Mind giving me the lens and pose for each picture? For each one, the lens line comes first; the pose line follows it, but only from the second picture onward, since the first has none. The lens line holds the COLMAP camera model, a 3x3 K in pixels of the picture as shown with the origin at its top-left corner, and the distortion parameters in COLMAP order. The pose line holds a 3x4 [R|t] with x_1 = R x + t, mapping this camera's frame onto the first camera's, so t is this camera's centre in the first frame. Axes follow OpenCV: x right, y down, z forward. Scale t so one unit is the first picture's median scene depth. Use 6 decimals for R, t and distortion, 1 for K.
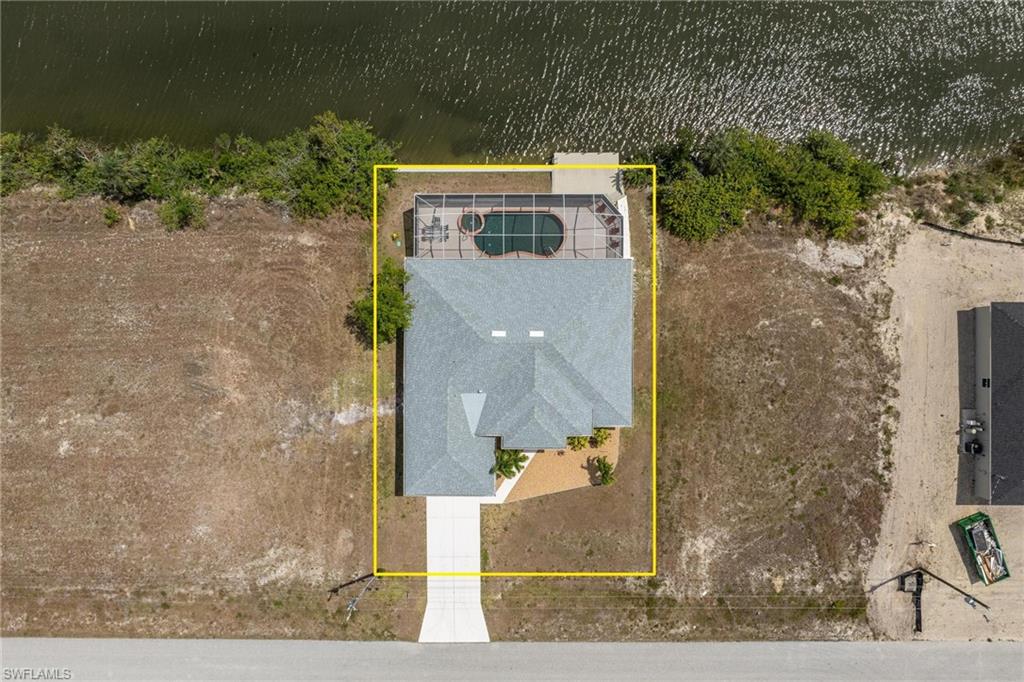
lens RADIAL K [[739.8, 0, 535.0], [0, 739.8, 338.9], [0, 0, 1]] dist [-0.032547, 0.000010]
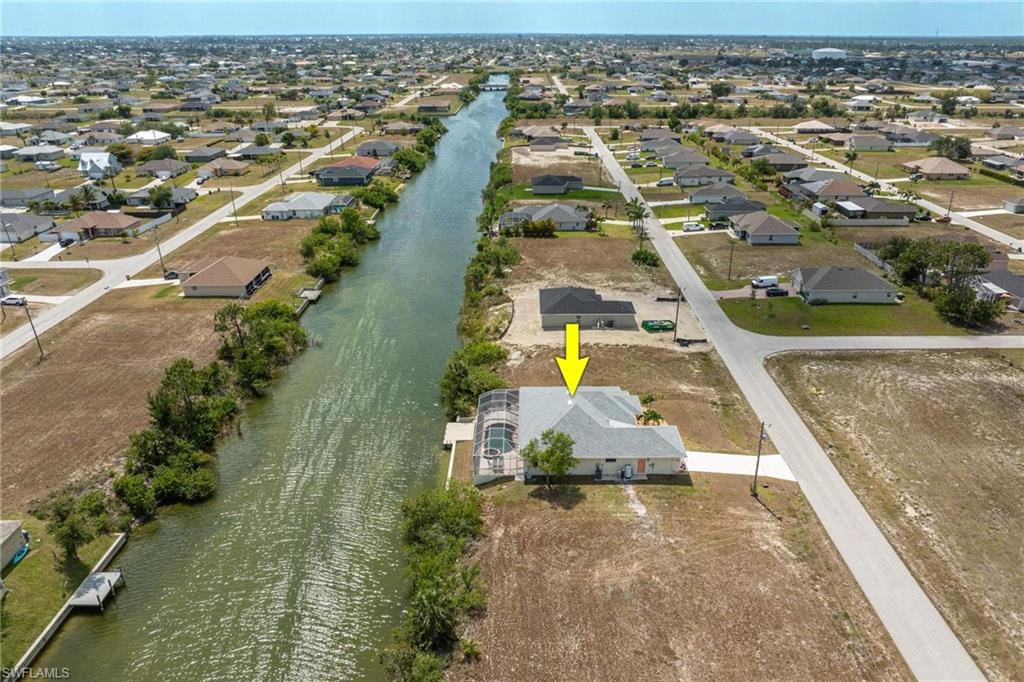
lens RADIAL K [[739.8, 0, 535.0], [0, 739.8, 338.9], [0, 0, 1]] dist [-0.032547, 0.000010]
pose [[-0.015715, -0.382602, 0.923780, -1.310954], [0.999737, 0.009400, 0.020900, -0.104237], [-0.016680, 0.923865, 0.382354, 0.243162]]
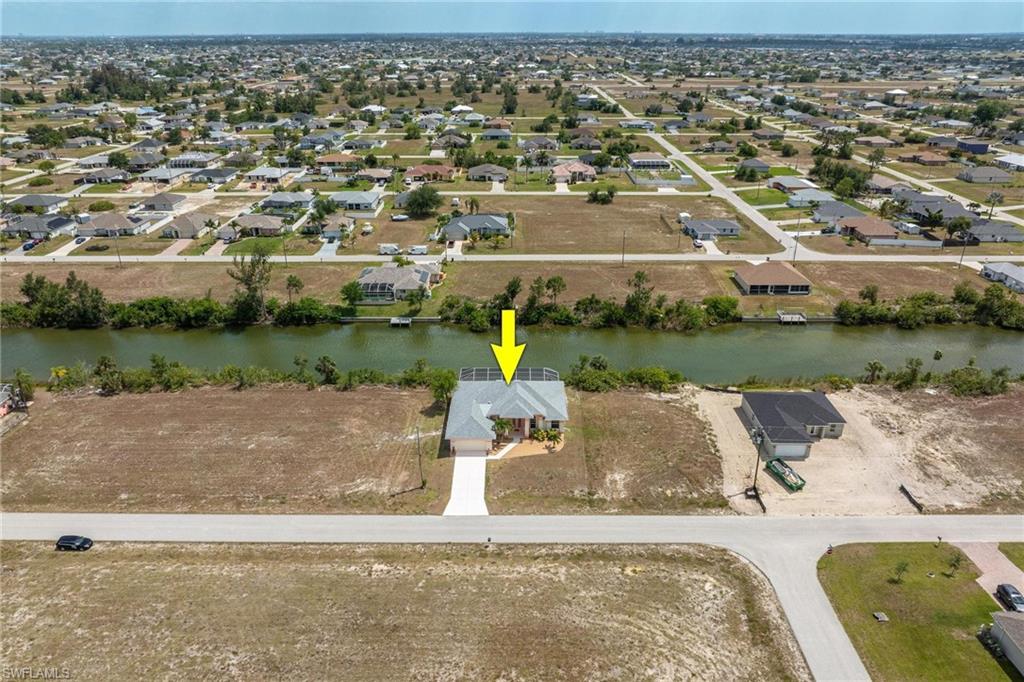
lens RADIAL K [[739.8, 0, 535.0], [0, 739.8, 338.9], [0, 0, 1]] dist [-0.032547, 0.000010]
pose [[0.999647, -0.006116, 0.025874, -0.002394], [0.026141, 0.403591, -0.914566, 1.683802], [-0.004849, 0.914919, 0.403608, 0.036558]]
